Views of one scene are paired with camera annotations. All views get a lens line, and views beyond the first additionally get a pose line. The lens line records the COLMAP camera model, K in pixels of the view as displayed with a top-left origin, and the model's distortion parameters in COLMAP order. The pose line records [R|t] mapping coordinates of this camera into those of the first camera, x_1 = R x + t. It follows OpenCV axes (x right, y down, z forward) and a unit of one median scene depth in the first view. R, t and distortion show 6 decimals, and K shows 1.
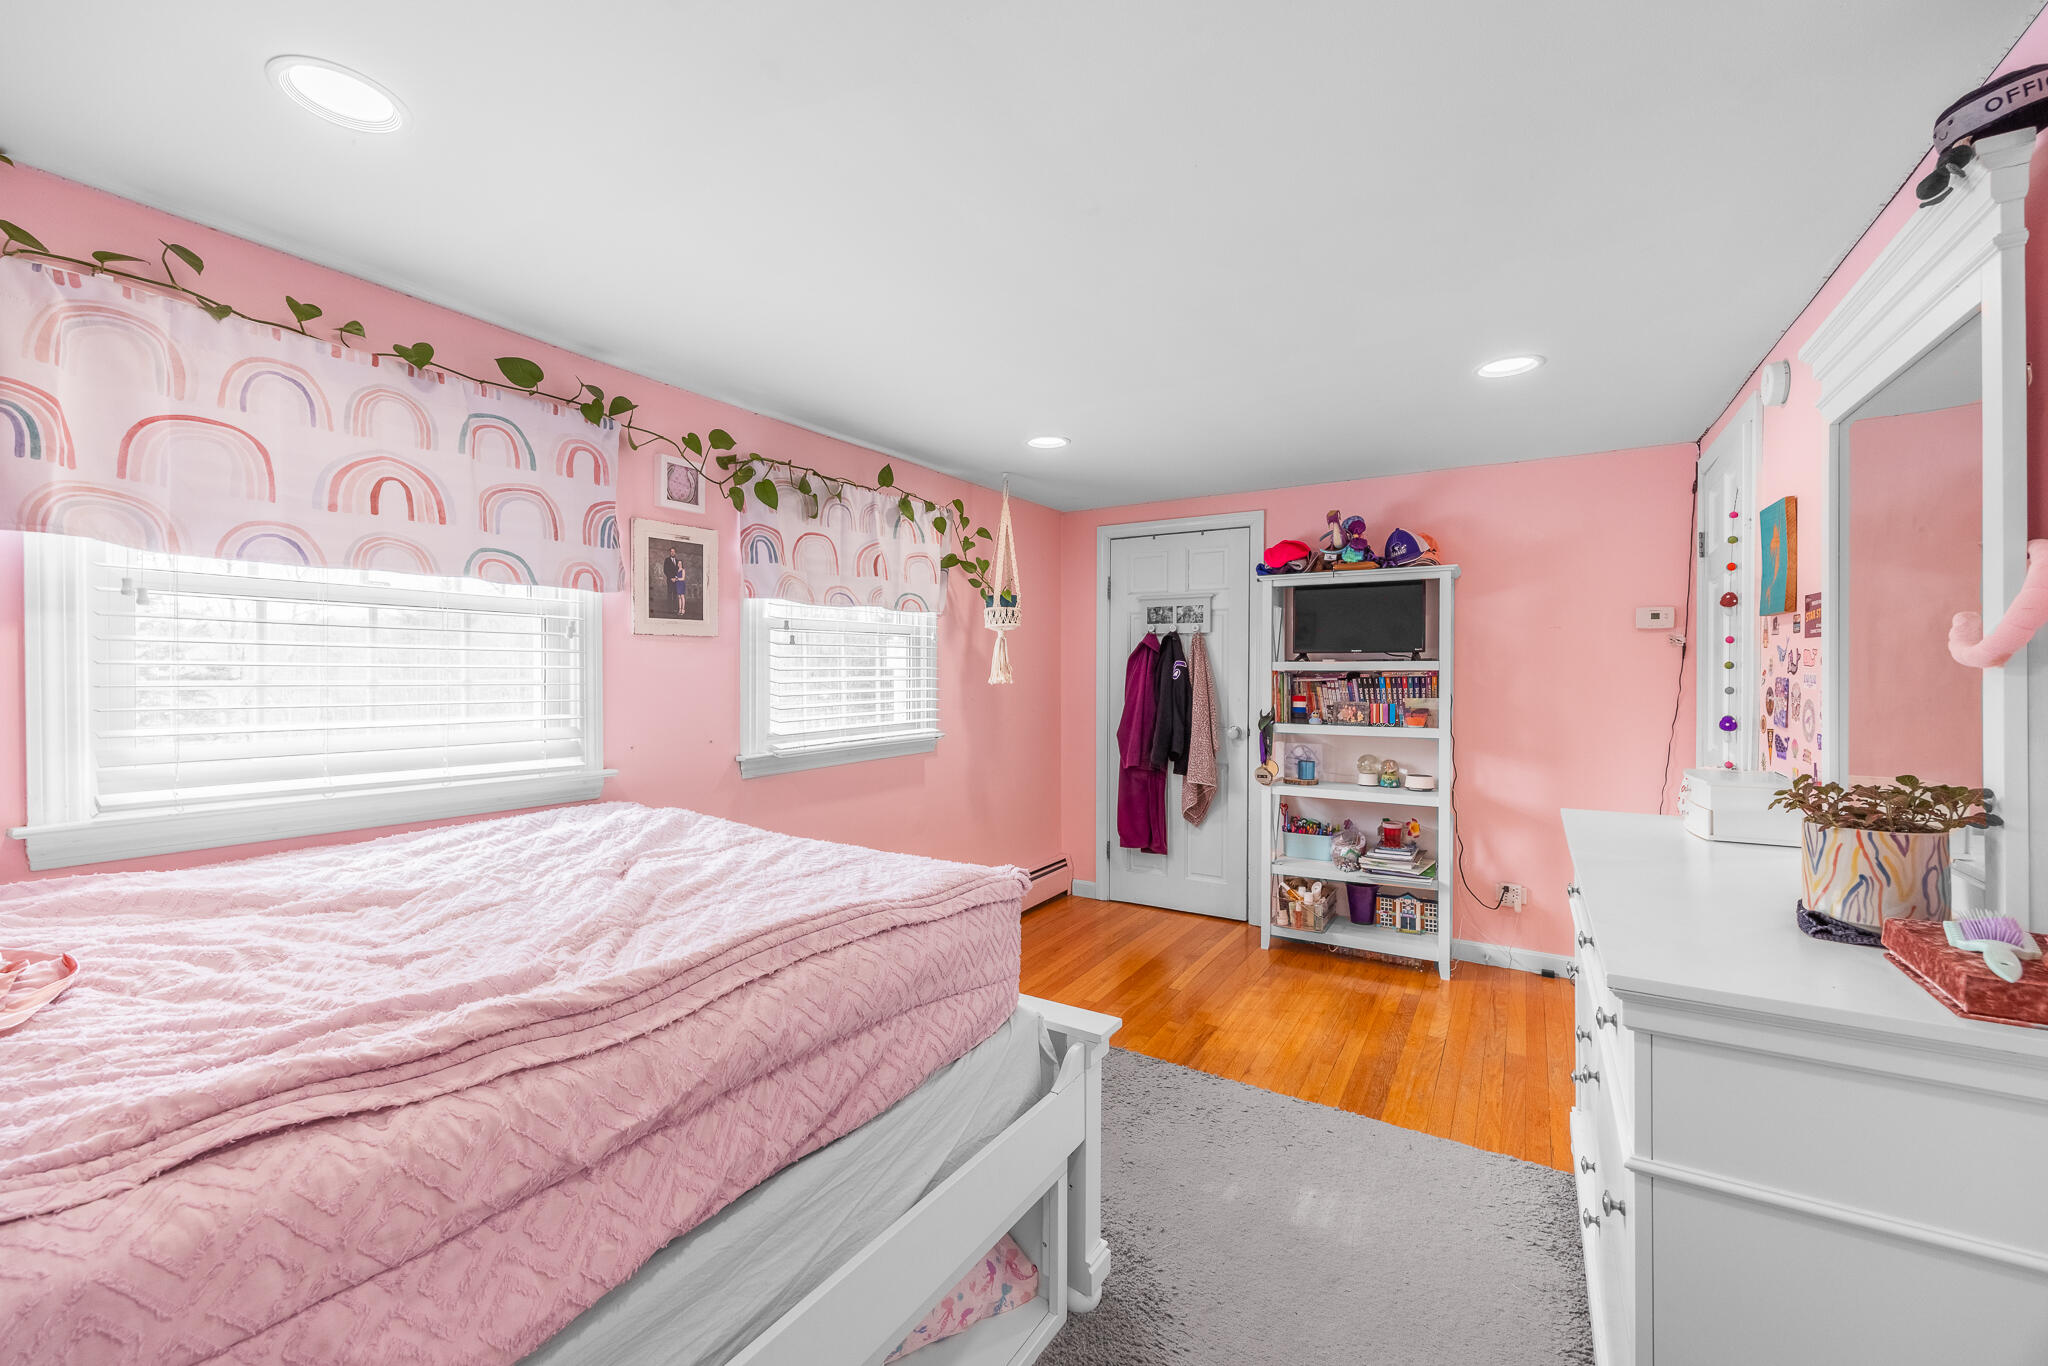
lens RADIAL K [[794.6, 0, 1019.5], [0, 794.6, 676.0], [0, 0, 1]] dist [-0.002246, 0.000008]
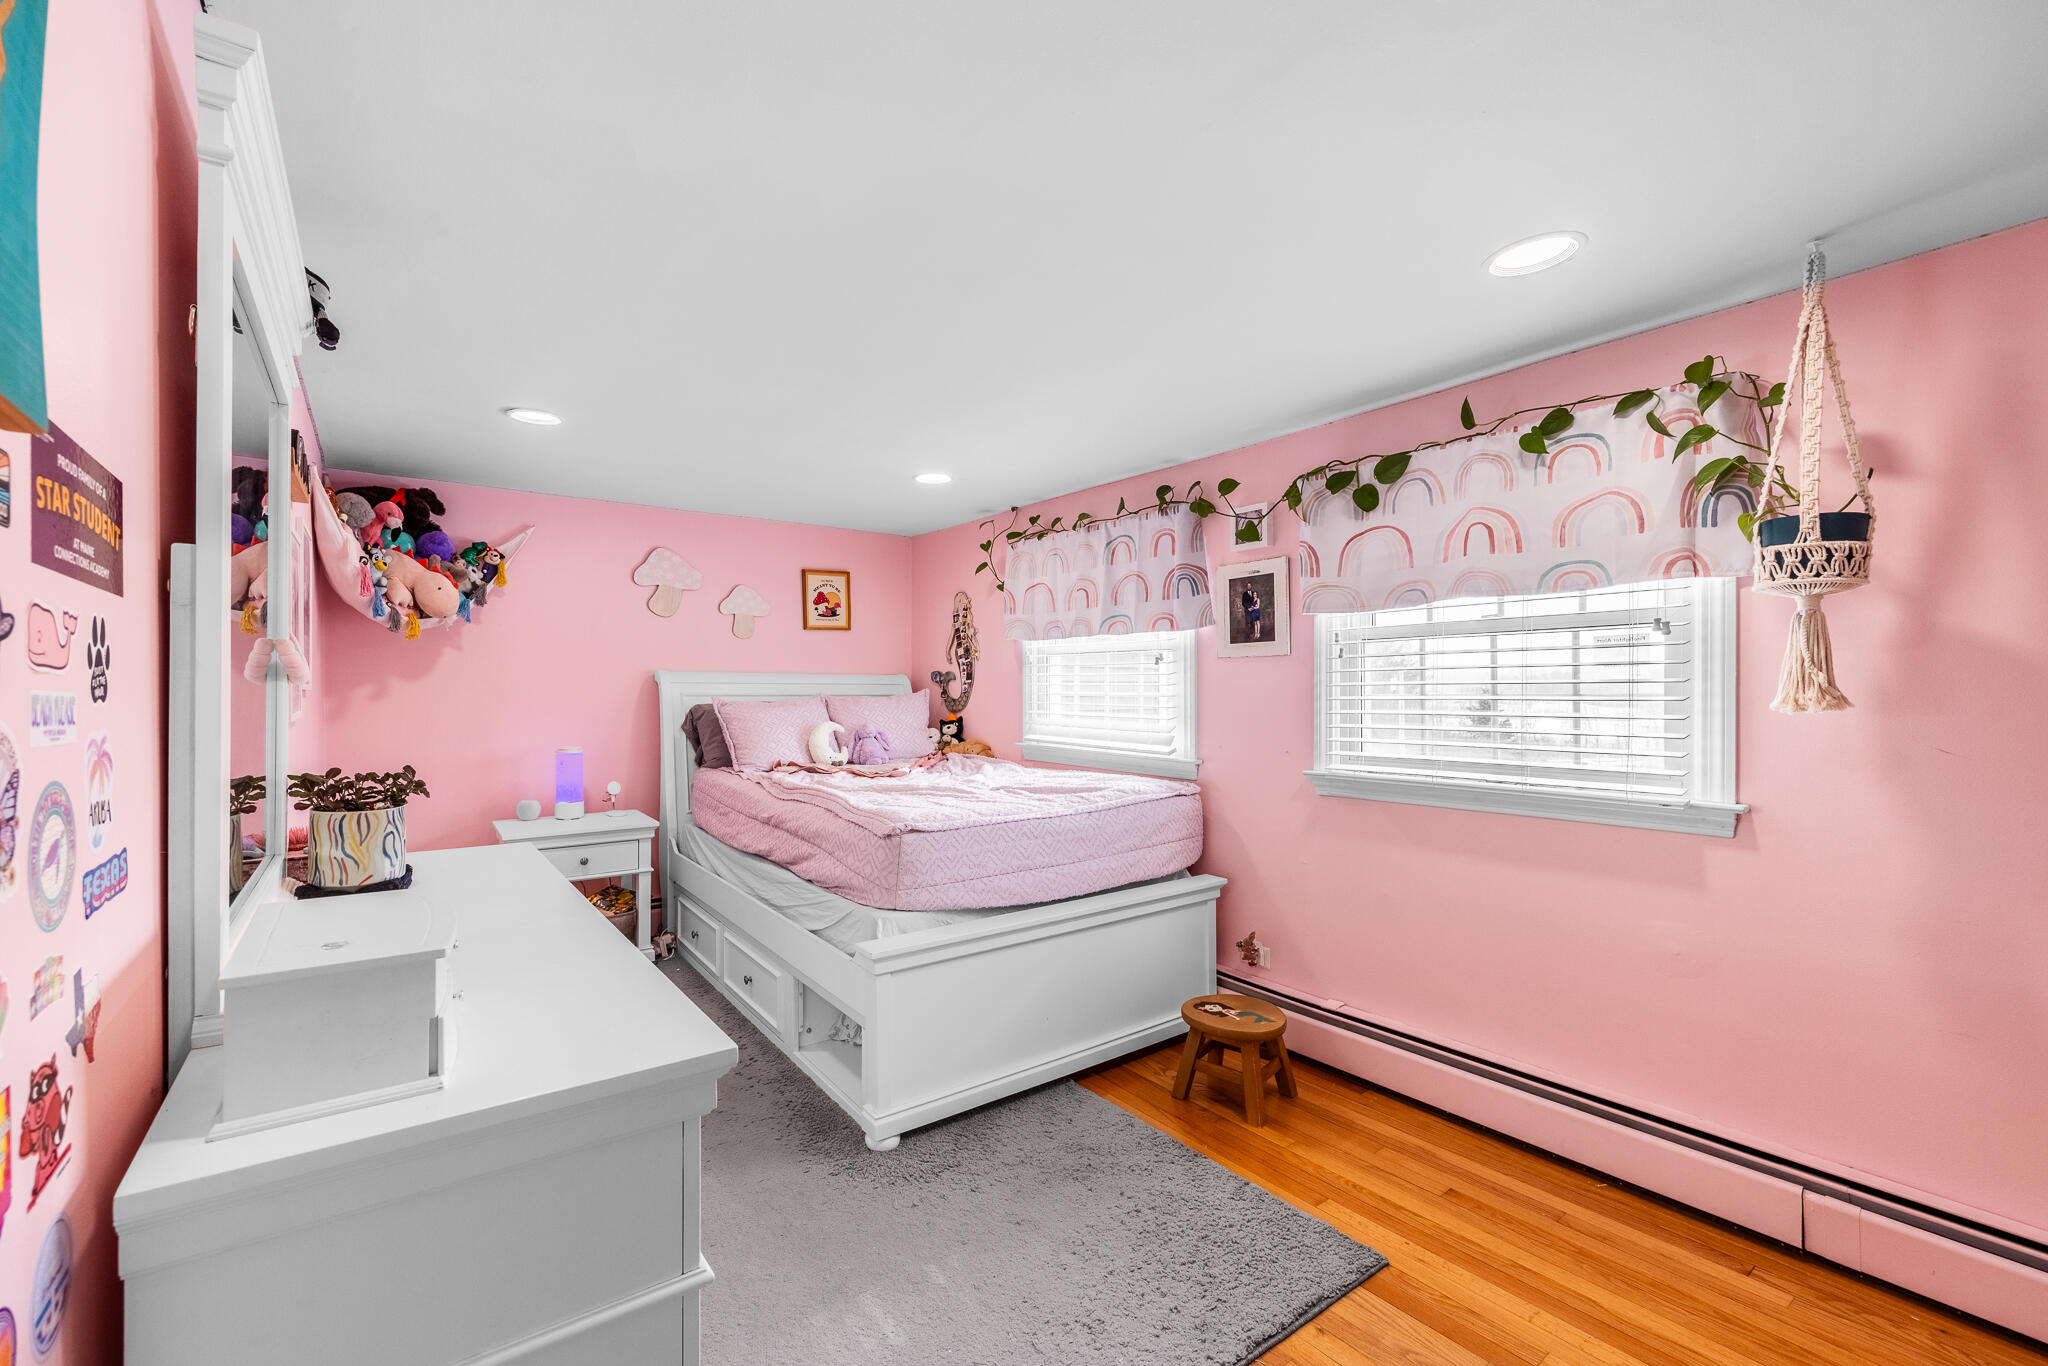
lens RADIAL K [[794.6, 0, 1018.0], [0, 794.6, 690.6], [0, 0, 1]] dist [-0.002246, 0.000008]
pose [[-0.305488, -0.001687, -0.952195, 0.780568], [-0.005823, 0.999983, 0.000096, 0.001047], [0.952178, 0.005574, -0.305492, 1.021437]]
